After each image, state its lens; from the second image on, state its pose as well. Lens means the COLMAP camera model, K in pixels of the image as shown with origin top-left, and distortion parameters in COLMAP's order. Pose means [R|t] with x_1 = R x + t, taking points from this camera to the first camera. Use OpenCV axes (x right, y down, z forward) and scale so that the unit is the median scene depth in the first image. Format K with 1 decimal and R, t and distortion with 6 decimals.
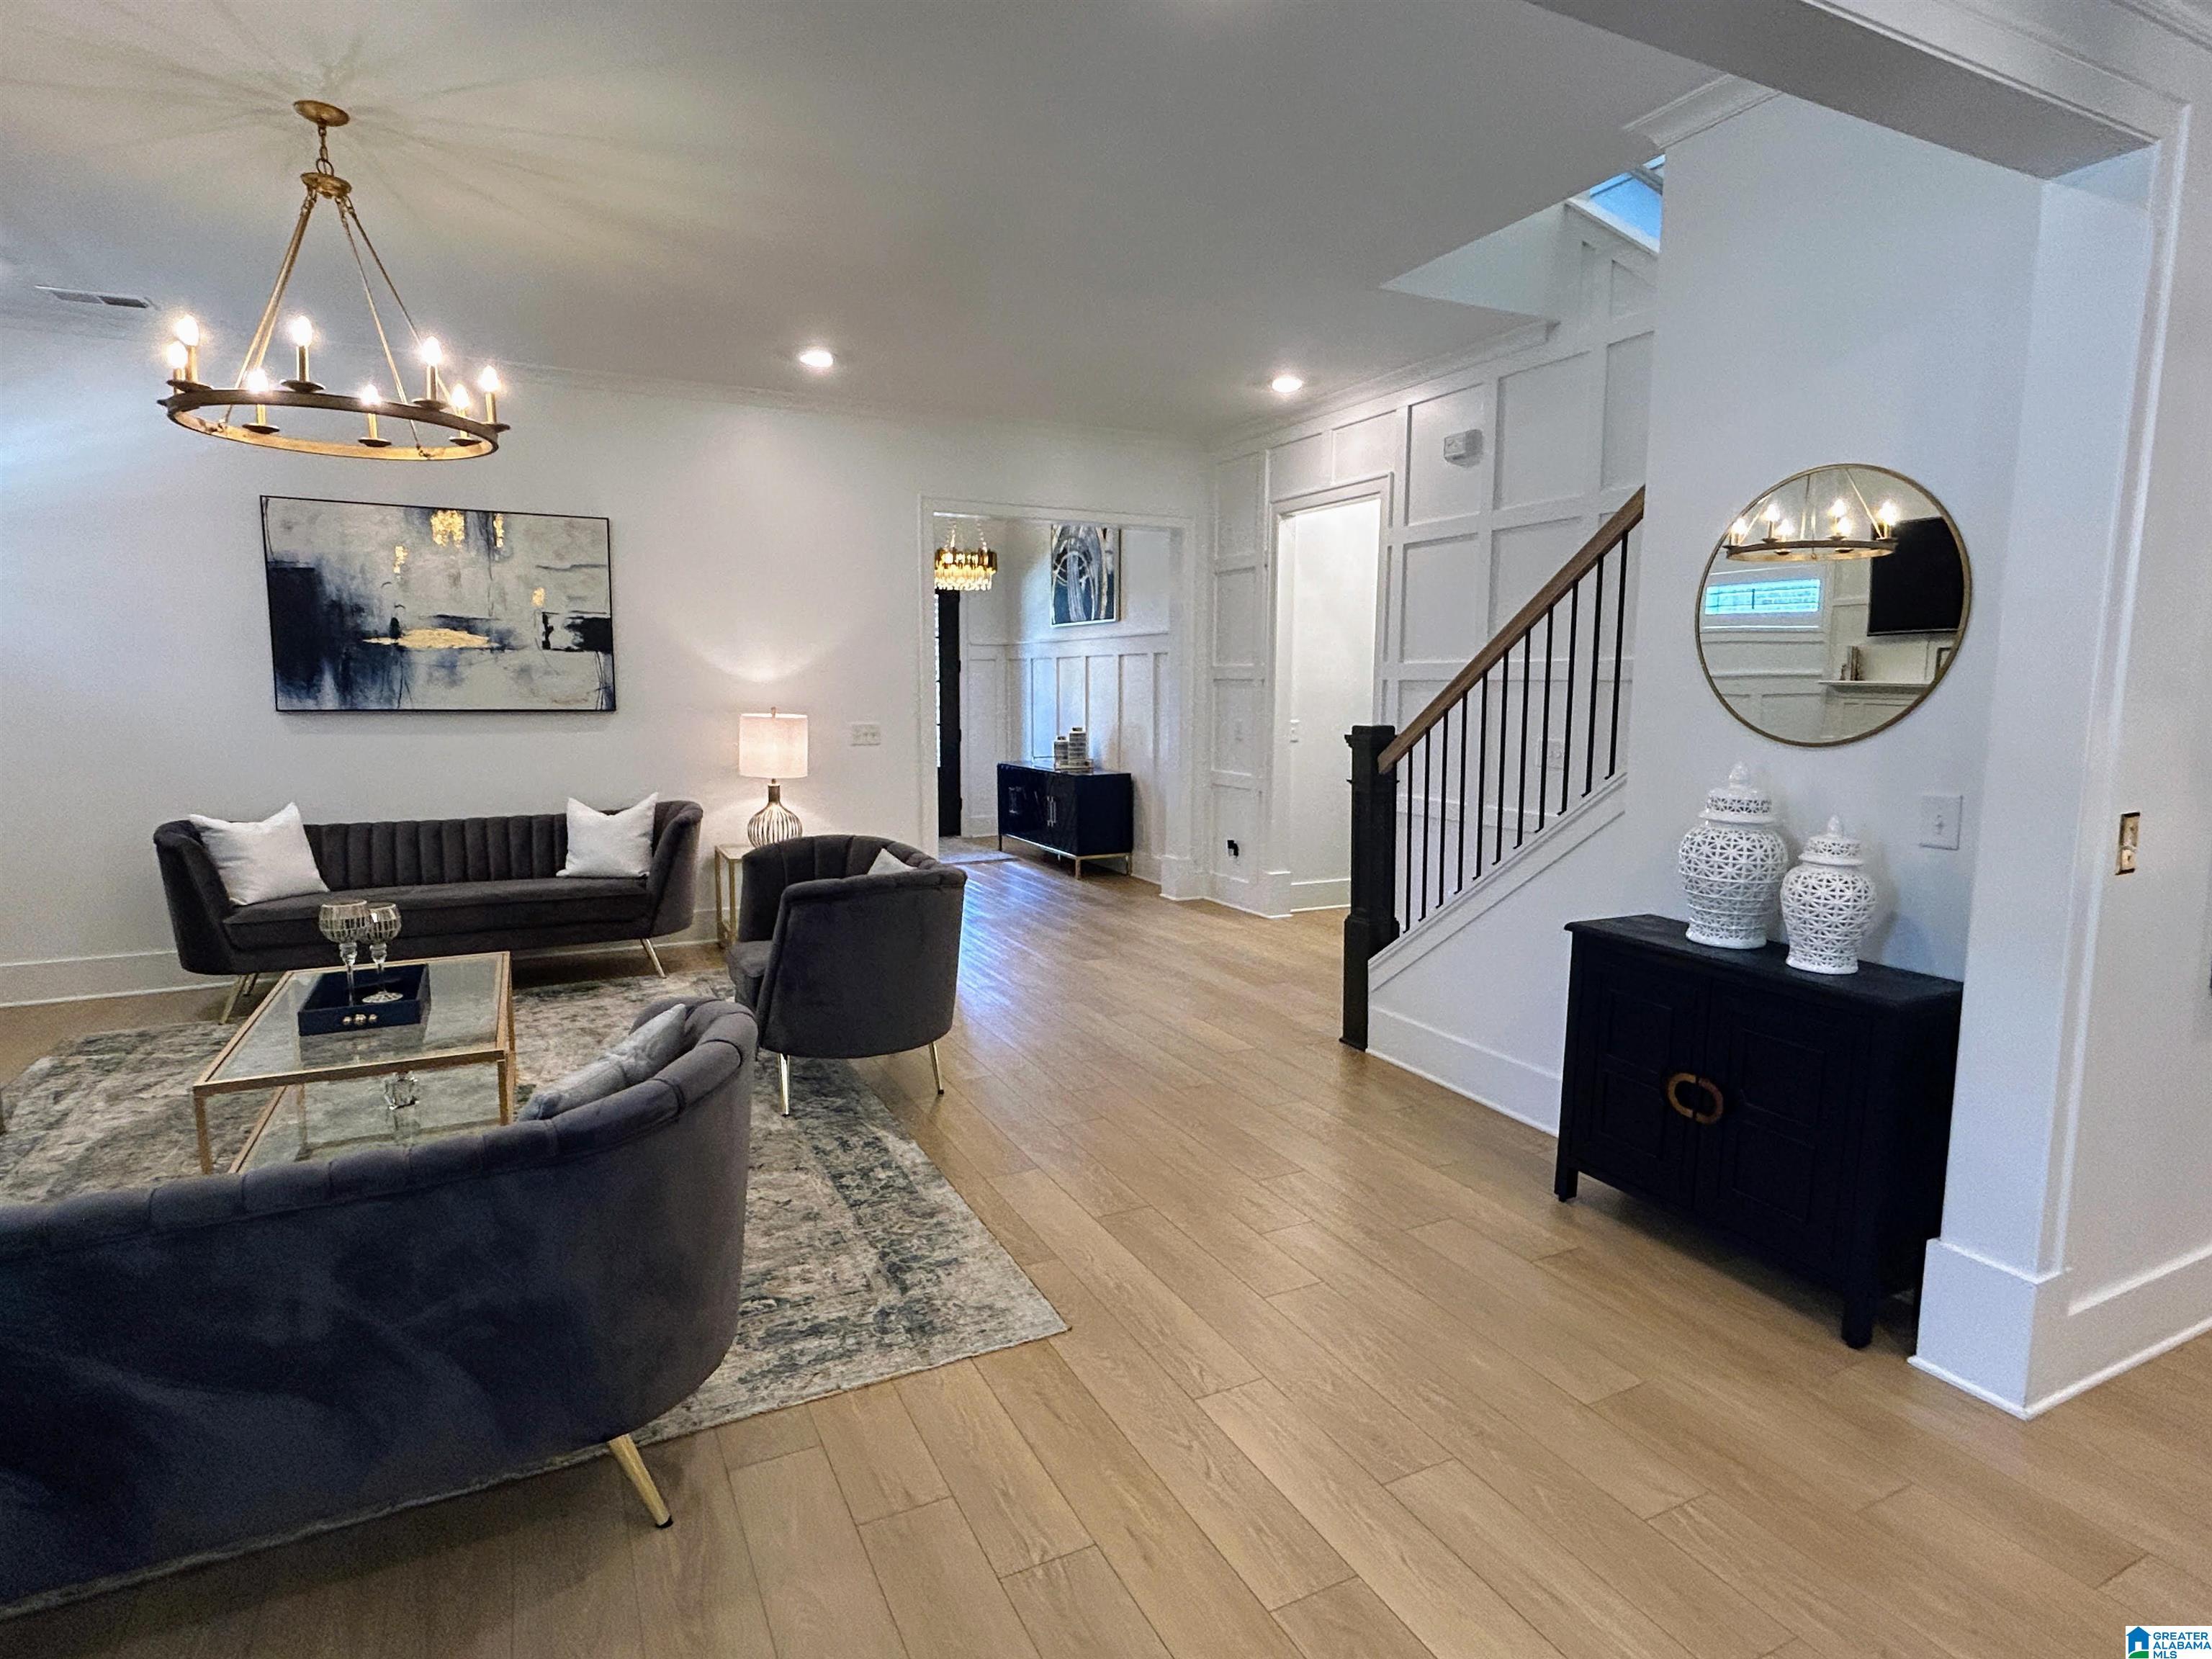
lens RADIAL K [[1174.4, 0, 1103.6], [0, 1174.4, 828.4], [0, 0, 1]] dist [0.003897, 0.002410]
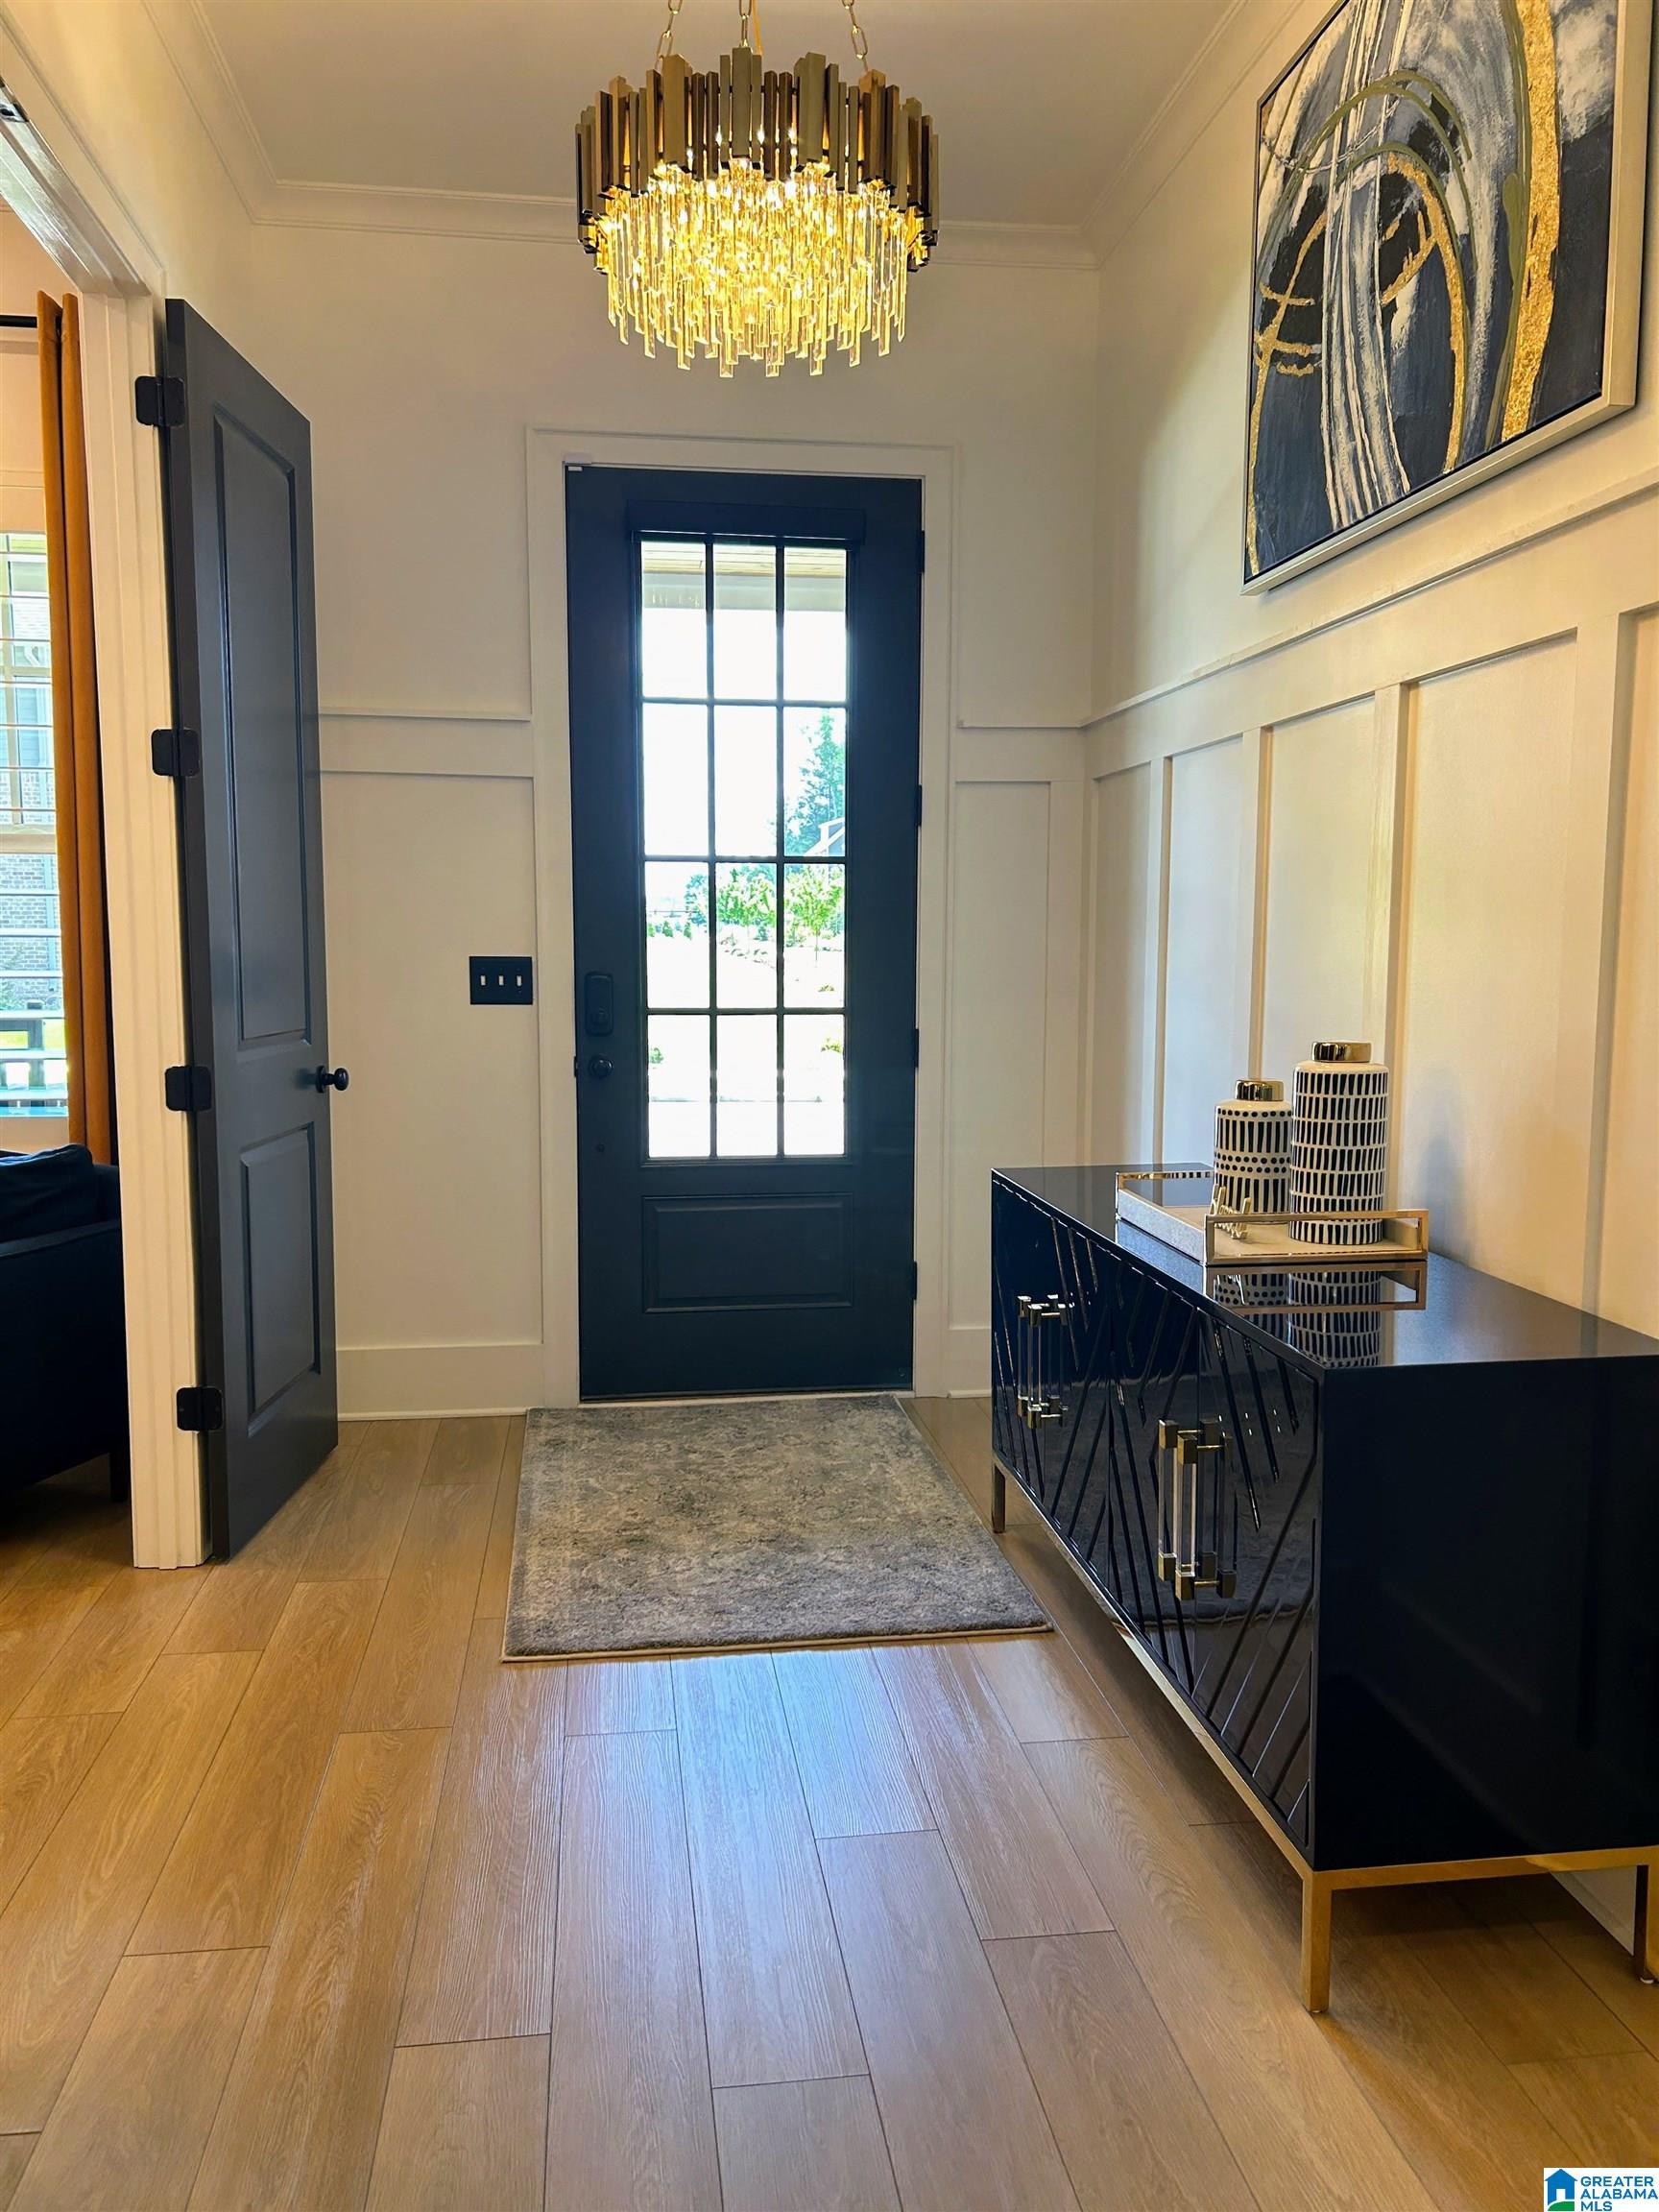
lens RADIAL K [[1688.2, 0, 823.6], [0, 1688.2, 1103.6], [0, 0, 1]] dist [0.051757, -0.028531]
pose [[0.947043, 0.032771, -0.319431, -0.013105], [-0.040522, 0.999023, -0.017646, -0.065138], [0.318541, 0.029656, 0.947445, 0.684131]]
